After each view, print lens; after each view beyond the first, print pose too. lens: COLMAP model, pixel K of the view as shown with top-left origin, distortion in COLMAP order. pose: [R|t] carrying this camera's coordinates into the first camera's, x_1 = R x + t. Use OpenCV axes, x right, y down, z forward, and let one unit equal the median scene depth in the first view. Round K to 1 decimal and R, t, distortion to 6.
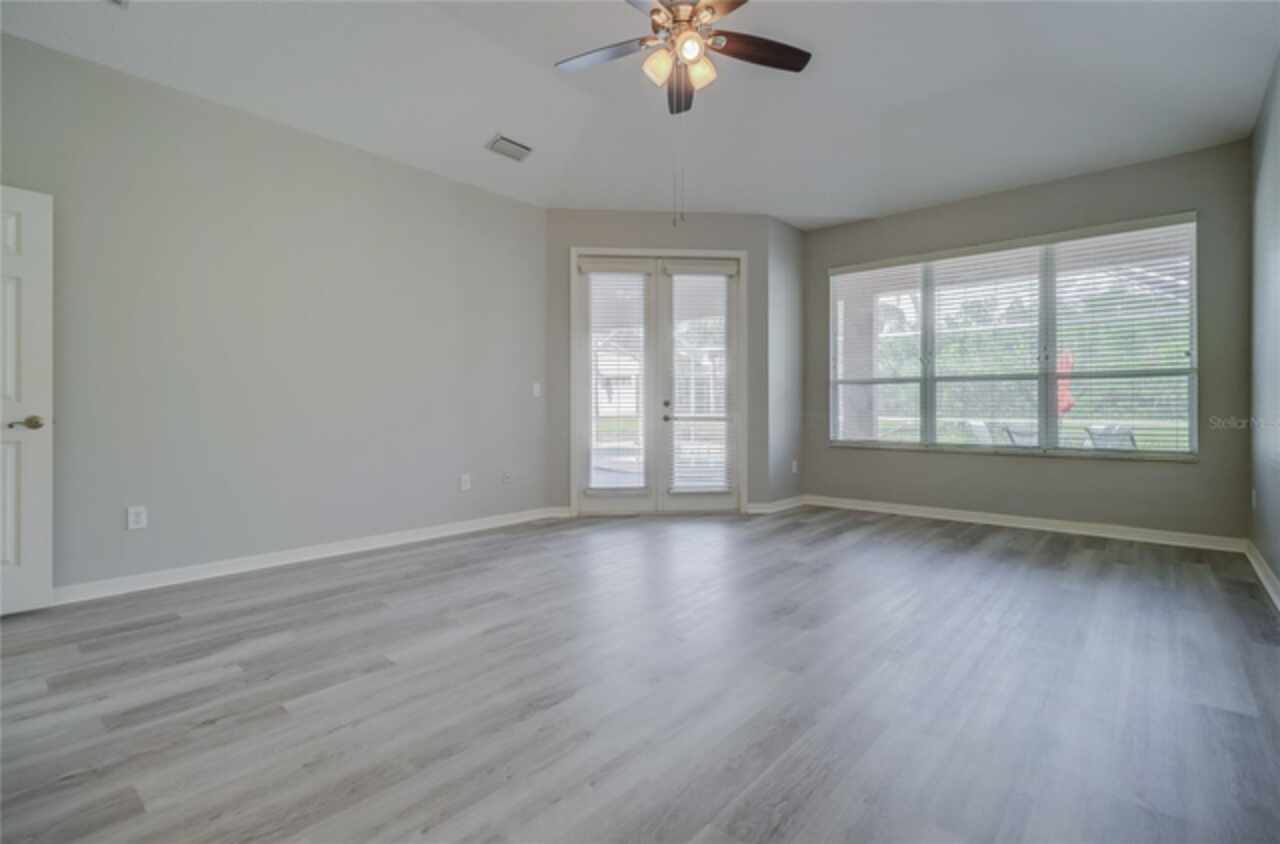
lens RADIAL K [[609.4, 0, 639.3], [0, 609.4, 392.5], [0, 0, 1]] dist [-0.001417, 0.000315]
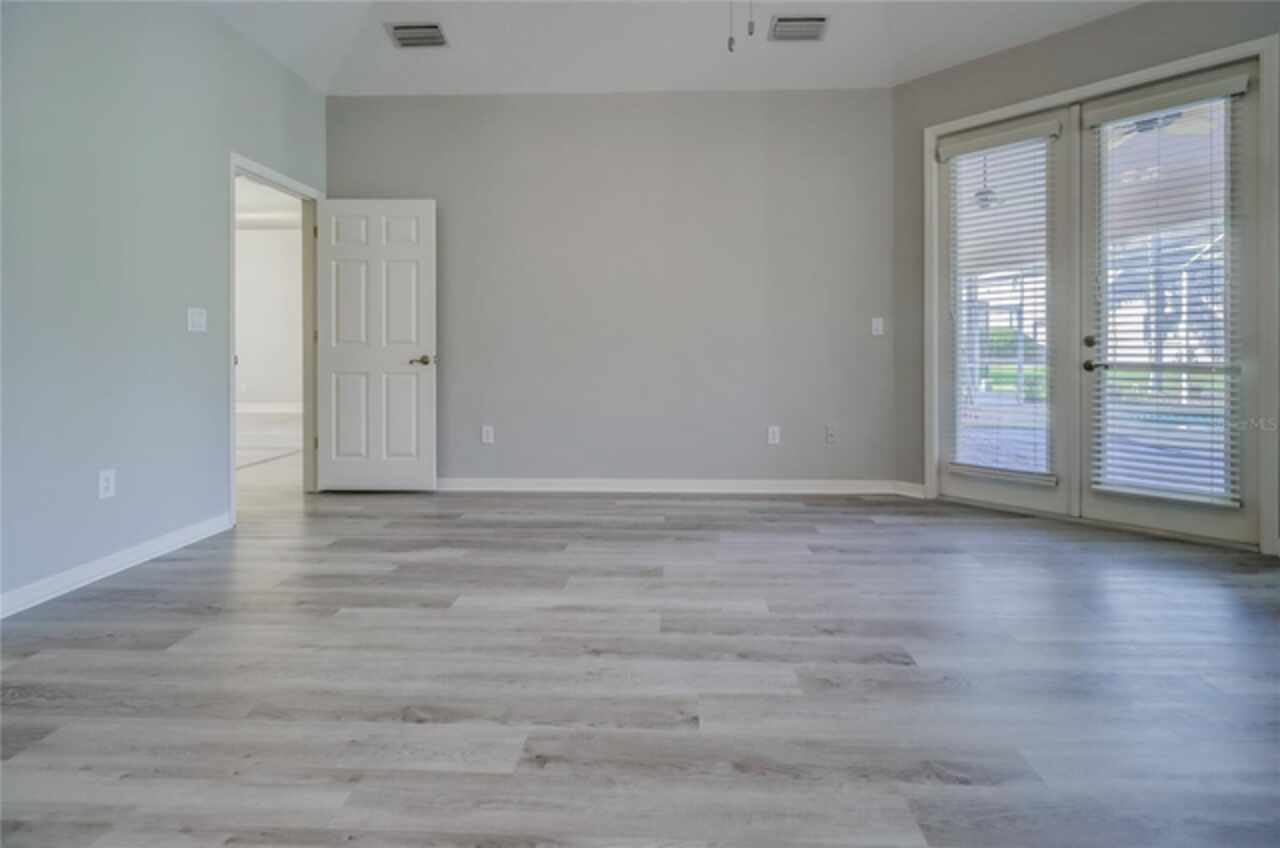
lens RADIAL K [[612.2, 0, 640.9], [0, 612.2, 345.7], [0, 0, 1]] dist [0.000605, 0.000287]
pose [[0.621173, -0.009148, -0.783620, 0.280990], [0.020918, 0.999769, 0.004910, 0.011440], [0.783394, -0.019441, 0.621221, 0.312619]]
